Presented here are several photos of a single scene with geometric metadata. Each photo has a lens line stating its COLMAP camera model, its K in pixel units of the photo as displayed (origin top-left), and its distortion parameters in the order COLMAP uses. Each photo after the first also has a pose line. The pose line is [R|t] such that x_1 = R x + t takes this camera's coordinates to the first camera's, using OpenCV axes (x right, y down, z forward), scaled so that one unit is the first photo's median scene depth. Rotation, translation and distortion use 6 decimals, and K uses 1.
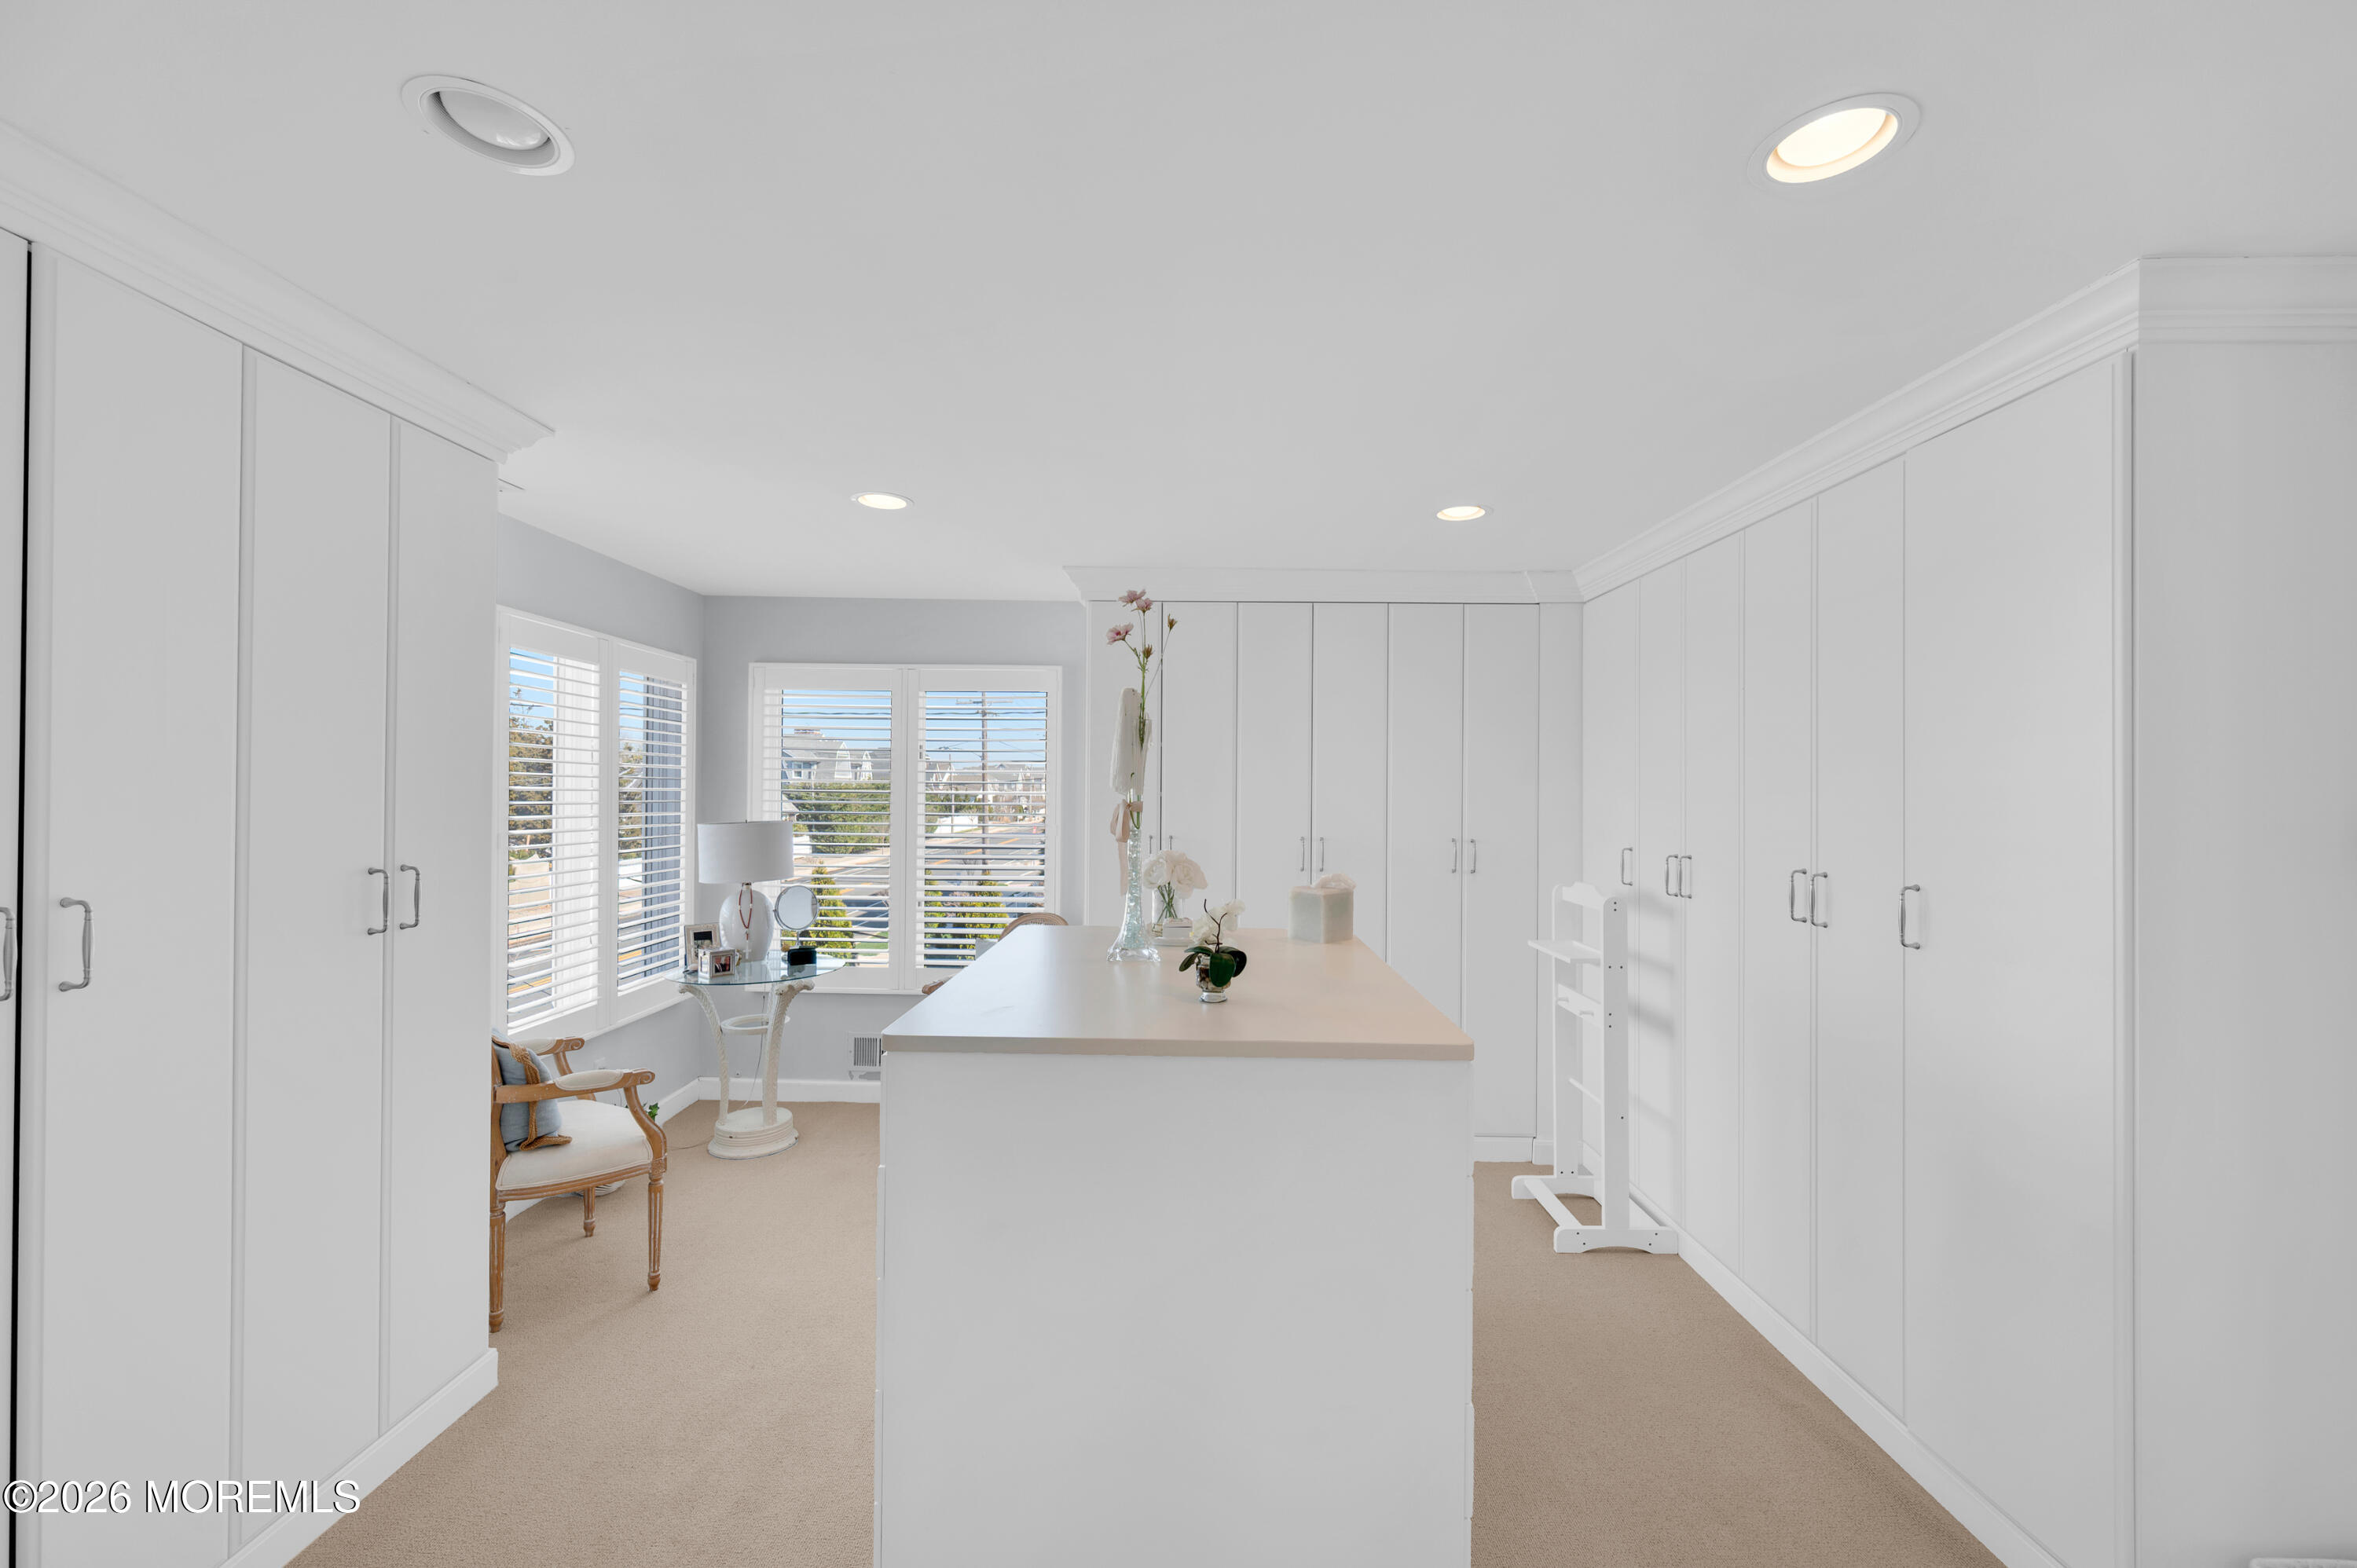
lens RADIAL K [[919.7, 0, 1175.8], [0, 919.7, 817.7], [0, 0, 1]] dist [-0.000416, 0.000078]
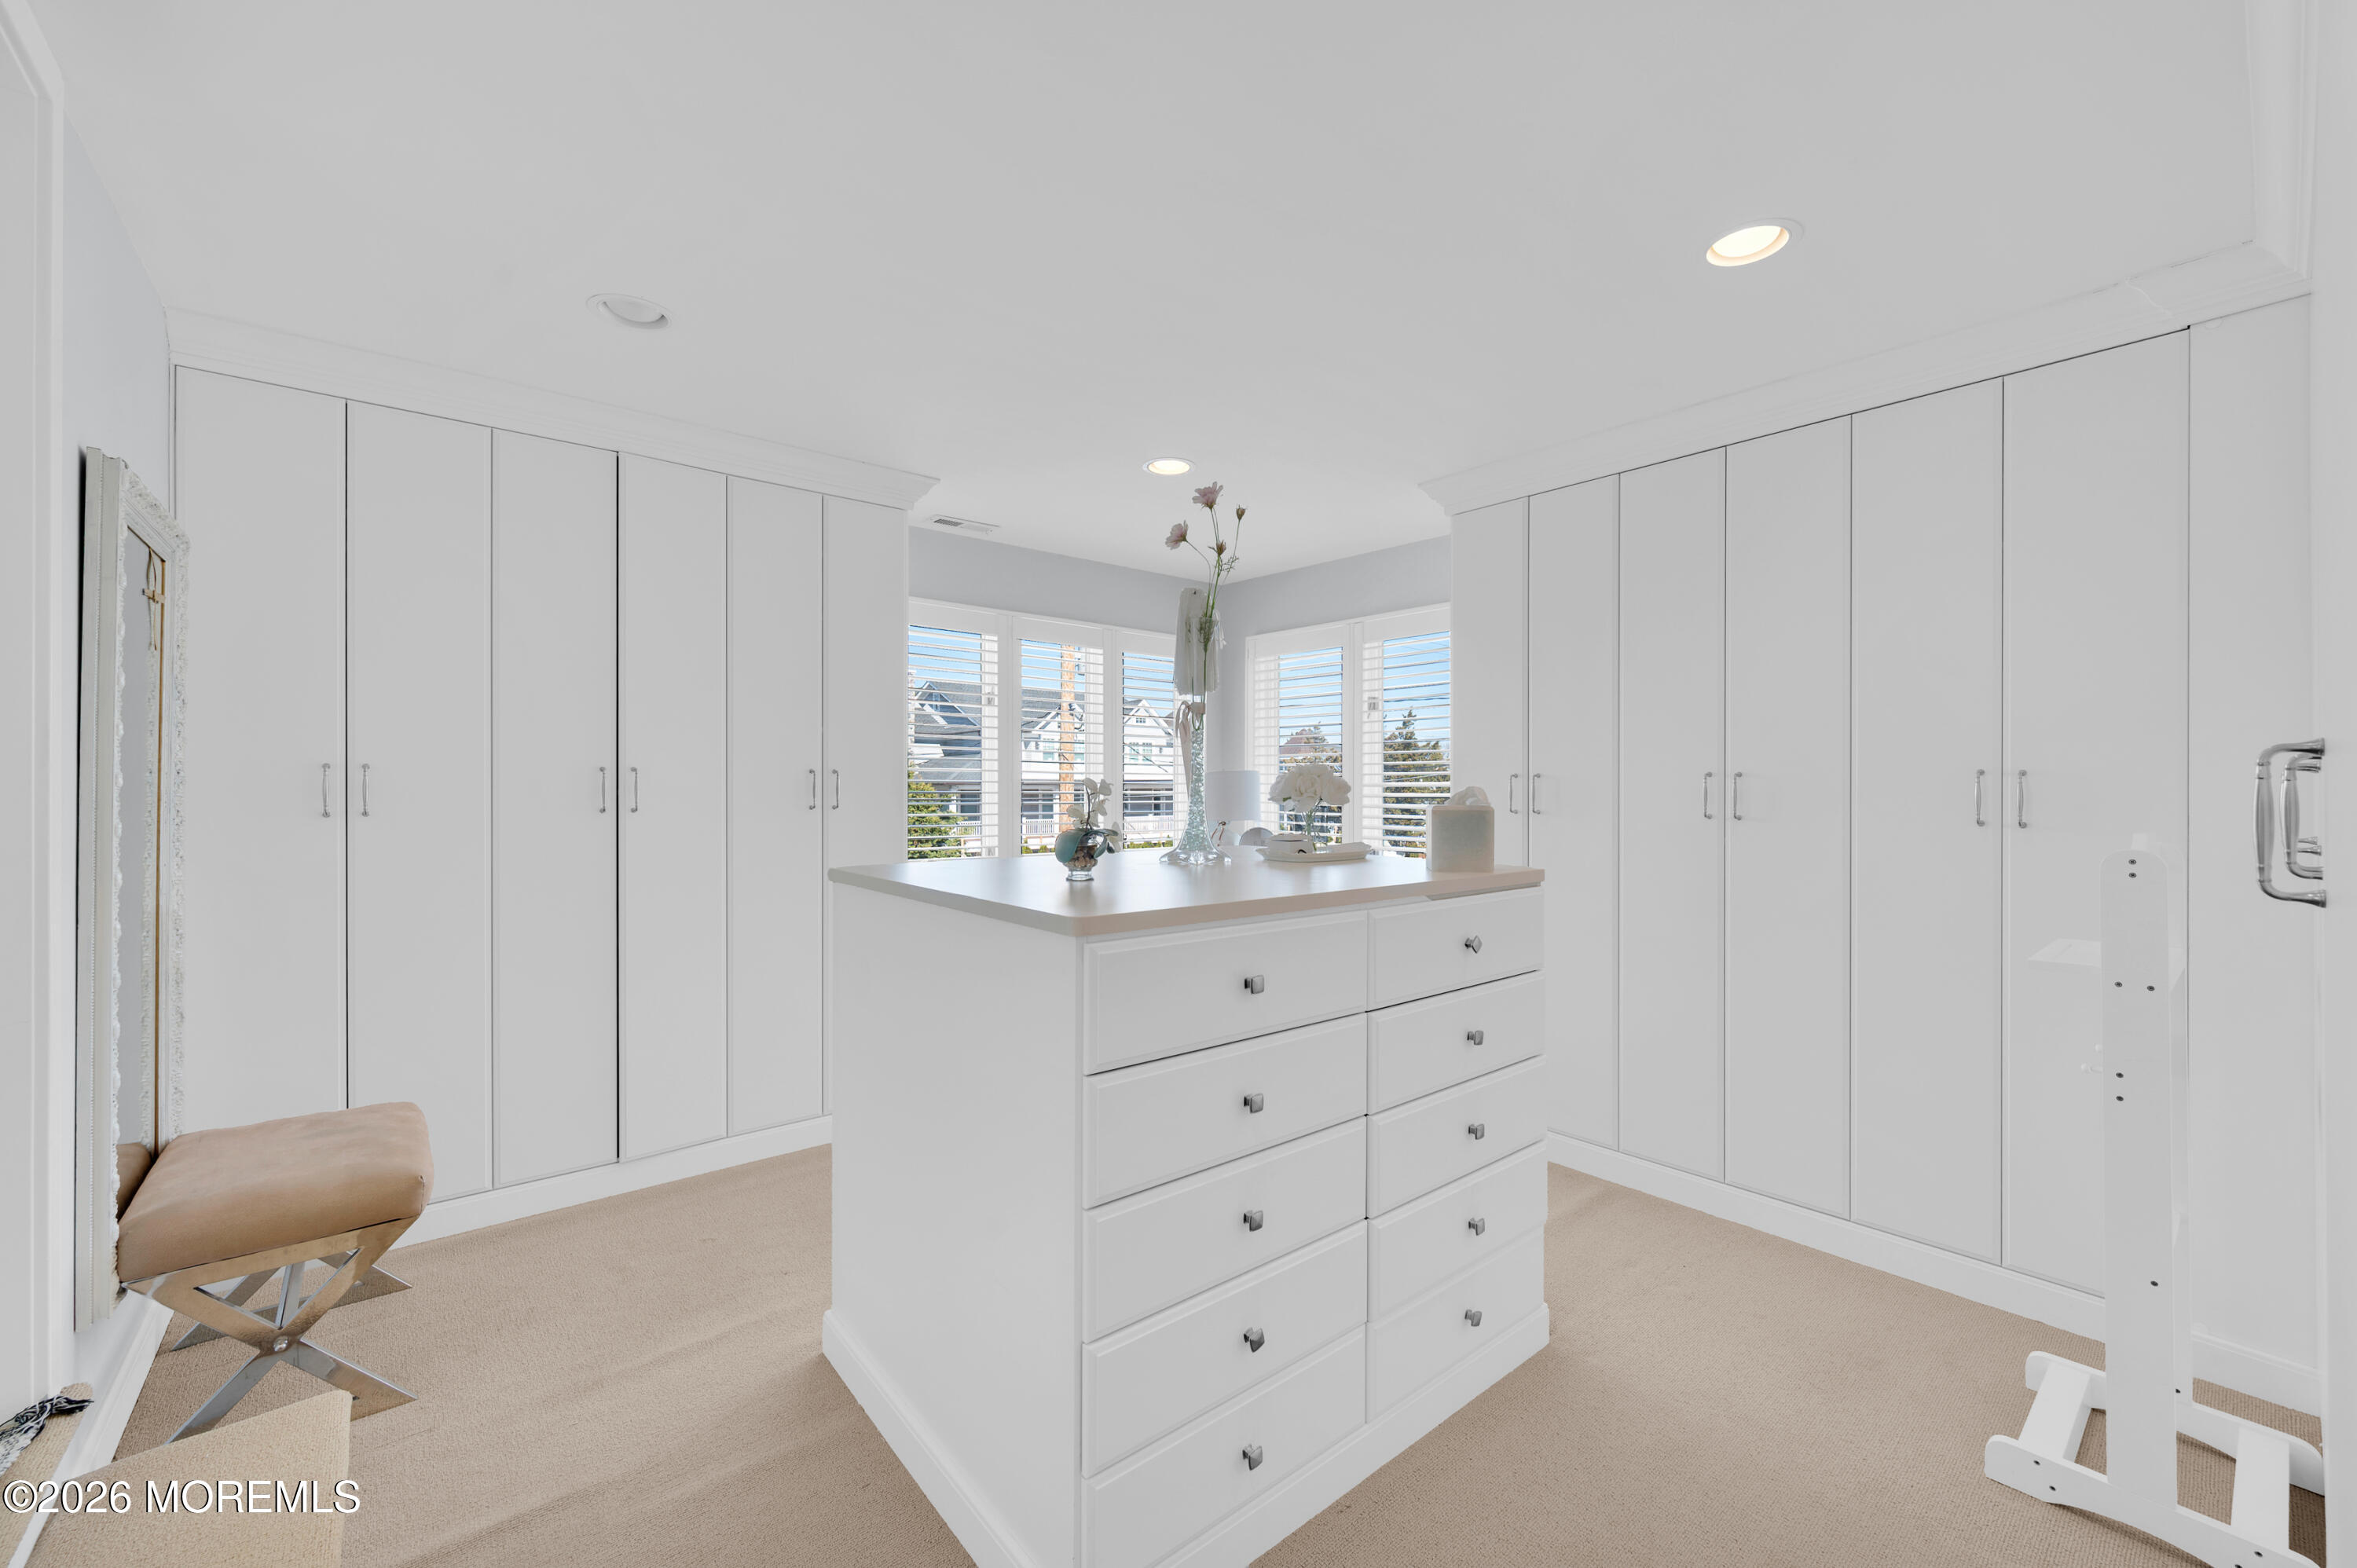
lens RADIAL K [[940.1, 0, 1178.5], [0, 940.1, 784.0], [0, 0, 1]] dist [-0.027883, -0.000043]
pose [[0.653277, -0.012744, -0.757012, 0.512620], [-0.016917, 0.999363, -0.031423, 0.074932], [0.756930, 0.033335, 0.652645, 0.245706]]
